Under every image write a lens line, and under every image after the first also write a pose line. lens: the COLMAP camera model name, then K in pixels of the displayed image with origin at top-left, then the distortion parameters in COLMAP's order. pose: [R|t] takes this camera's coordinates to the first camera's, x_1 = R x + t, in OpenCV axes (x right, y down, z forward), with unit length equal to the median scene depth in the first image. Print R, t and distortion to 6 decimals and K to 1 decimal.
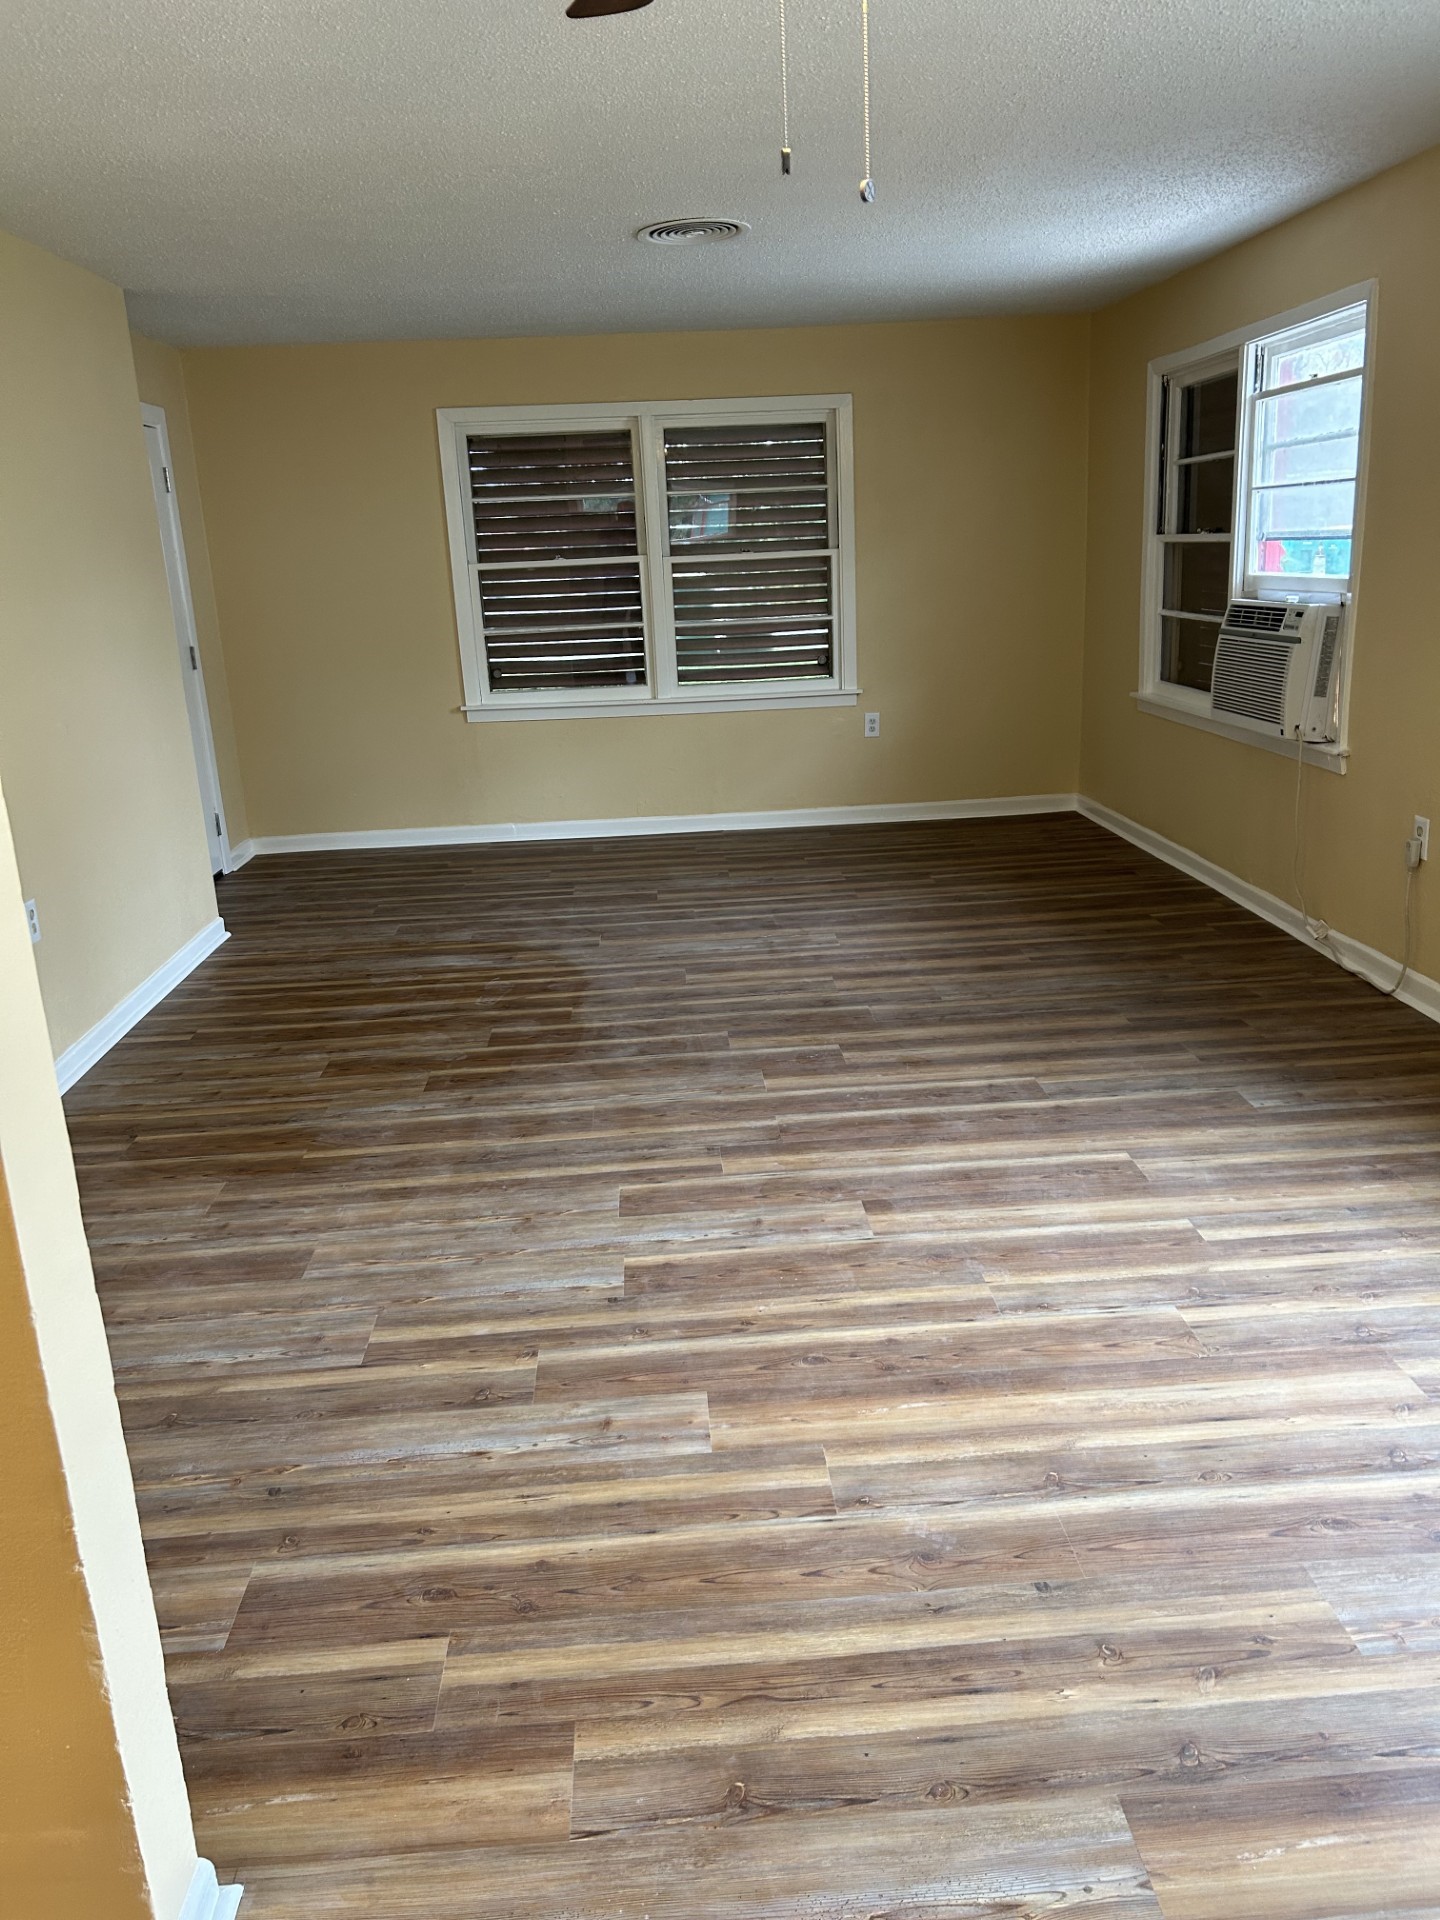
lens RADIAL K [[1353.7, 0, 670.6], [0, 1353.7, 959.1], [0, 0, 1]] dist [0.005126, 0.001037]
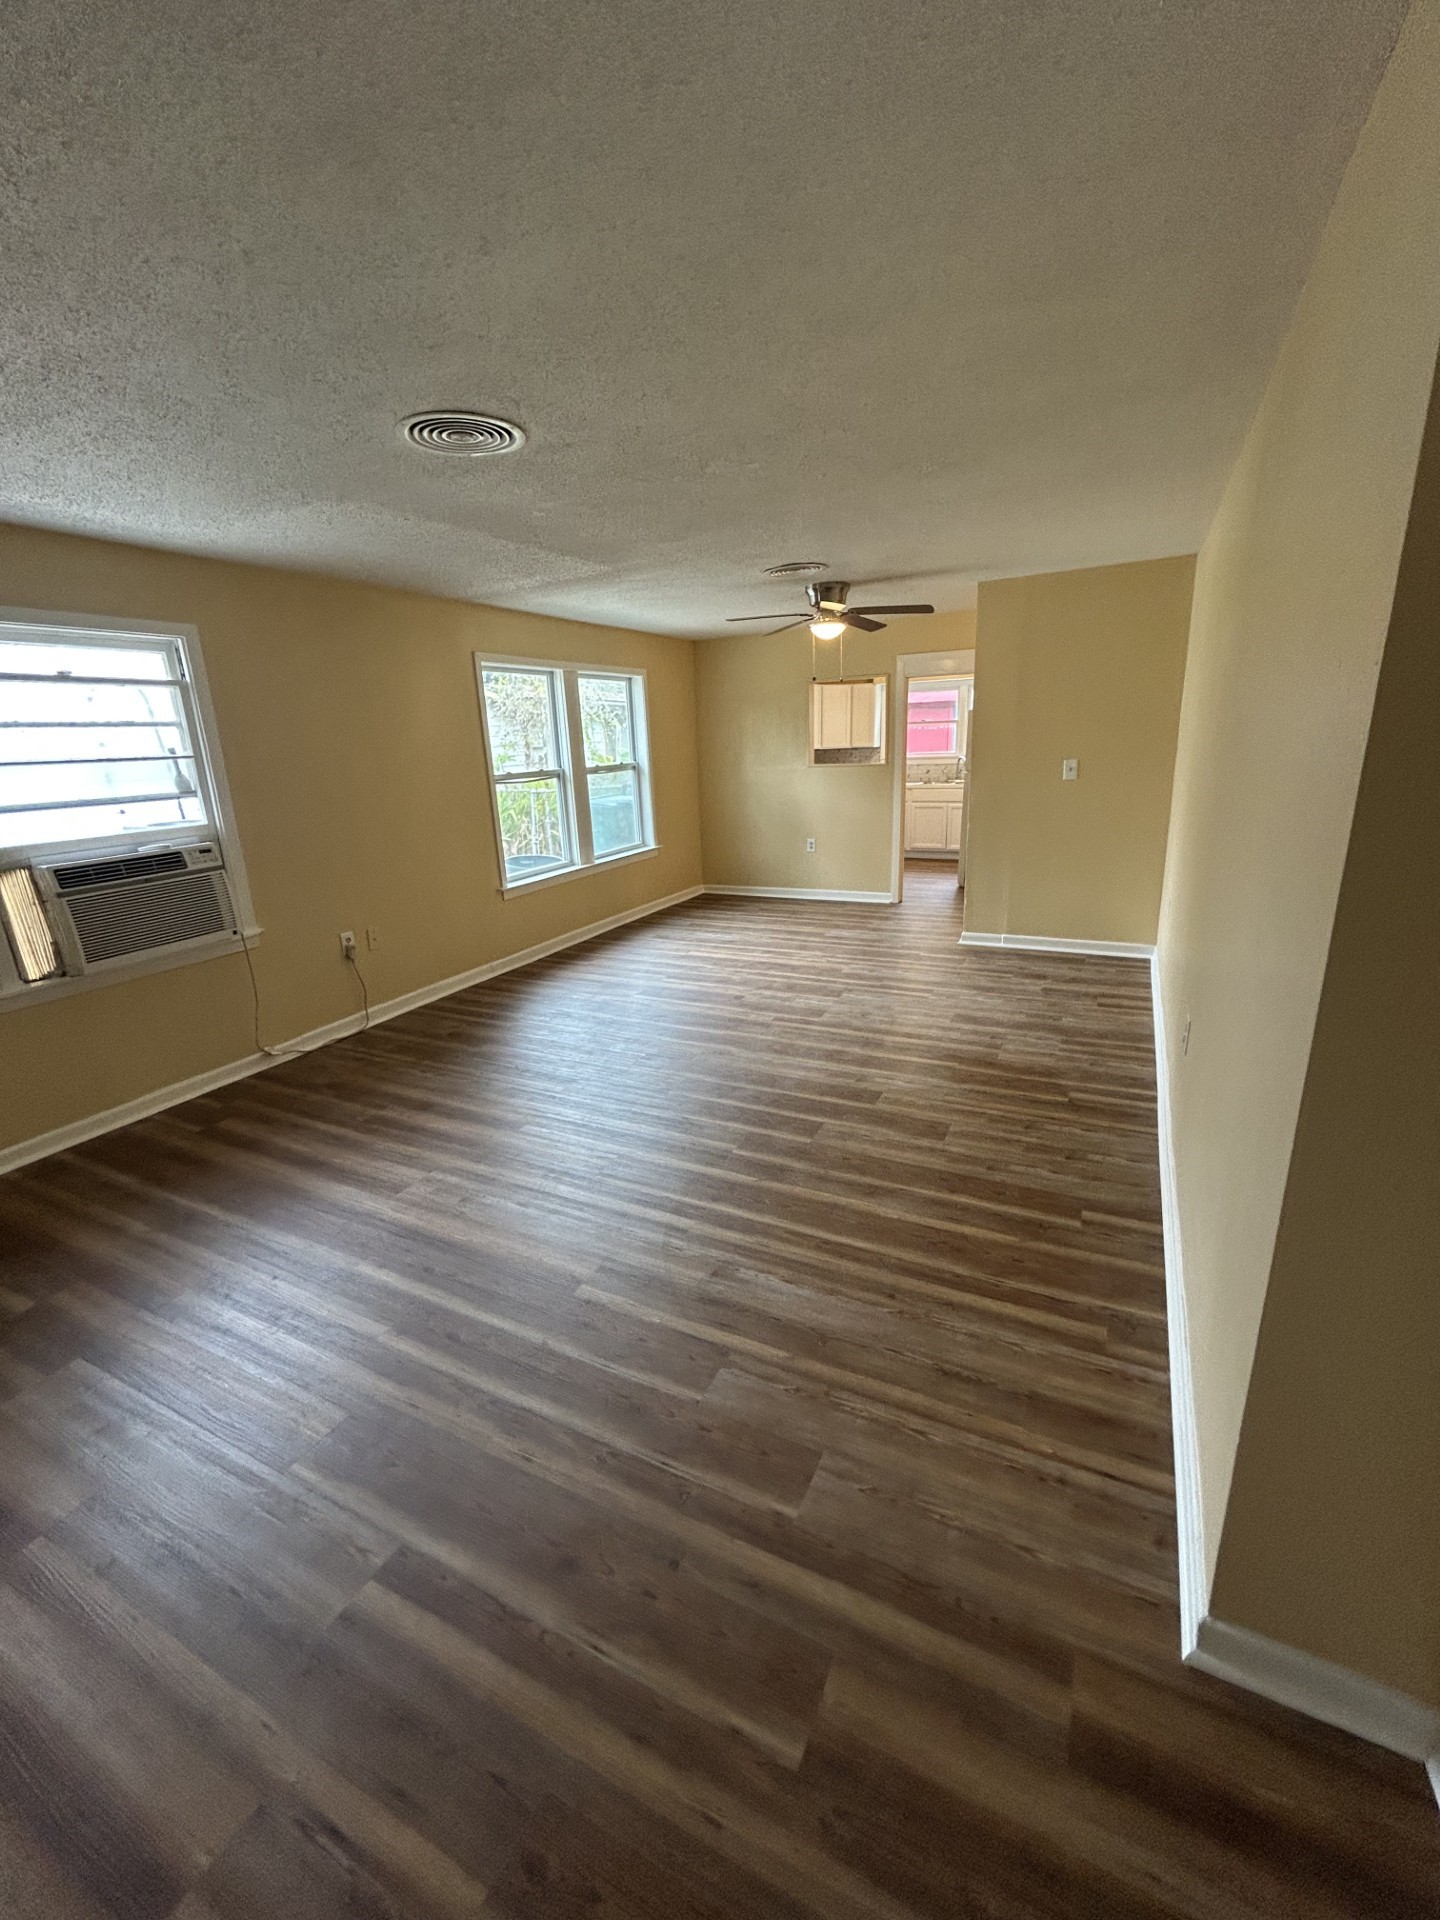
lens RADIAL K [[785.9, 0, 720.0], [0, 785.9, 960.0], [0, 0, 1]] dist [0.007685, 0.000220]
pose [[-0.871029, -0.056178, 0.488009, -0.534759], [0.217838, 0.846245, 0.486227, -0.605694], [-0.440290, 0.529824, -0.724866, 1.958292]]
